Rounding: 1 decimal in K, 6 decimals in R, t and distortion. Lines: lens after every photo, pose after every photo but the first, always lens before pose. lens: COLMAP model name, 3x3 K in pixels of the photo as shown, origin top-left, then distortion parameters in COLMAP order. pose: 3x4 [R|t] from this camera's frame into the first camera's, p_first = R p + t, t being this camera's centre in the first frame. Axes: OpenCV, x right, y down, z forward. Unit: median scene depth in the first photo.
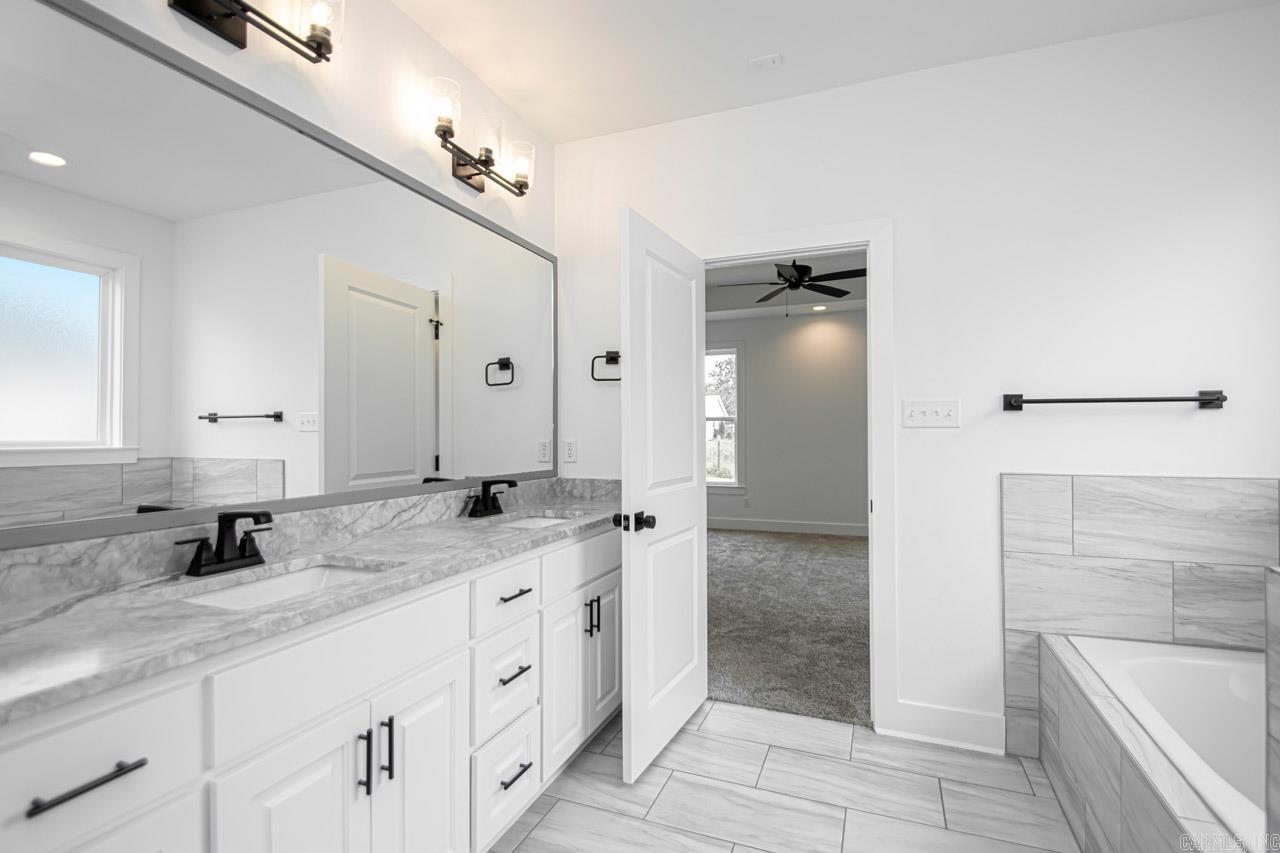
lens RADIAL K [[590.2, 0, 636.1], [0, 590.2, 416.3], [0, 0, 1]] dist [0.030647, -0.021165]
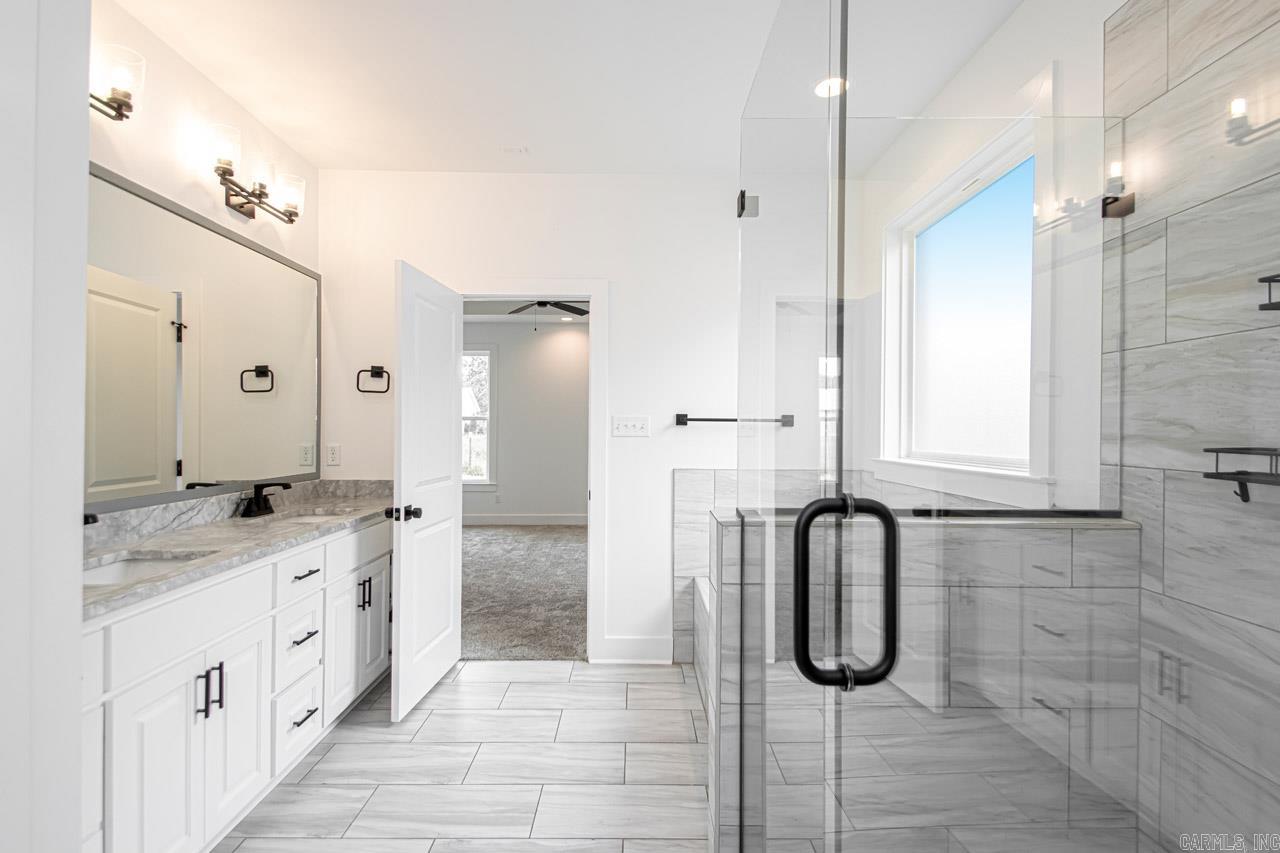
lens RADIAL K [[612.9, 0, 619.5], [0, 612.9, 428.6], [0, 0, 1]] dist [0.042261, -0.013742]
pose [[0.929429, 0.007487, 0.368924, -0.055703], [-0.018141, 0.999512, 0.025418, -0.036882], [-0.368554, -0.030317, 0.929112, -0.327984]]
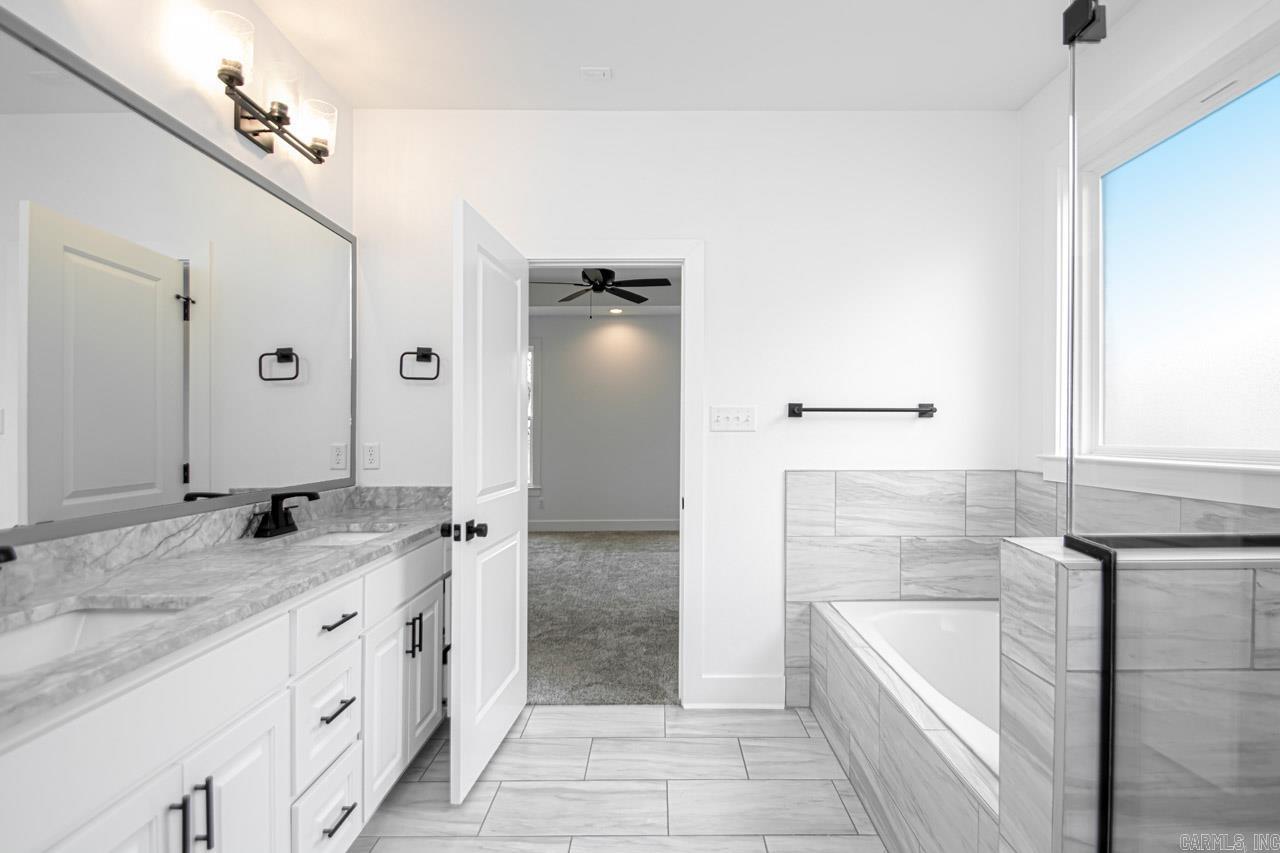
lens RADIAL K [[610.0, 0, 650.6], [0, 610.0, 423.2], [0, 0, 1]] dist [0.033514, -0.023962]
pose [[0.929152, 0.004778, 0.369666, -0.082522], [-0.010372, 0.999860, 0.013145, -0.010351], [-0.369551, -0.016048, 0.929072, -0.022599]]
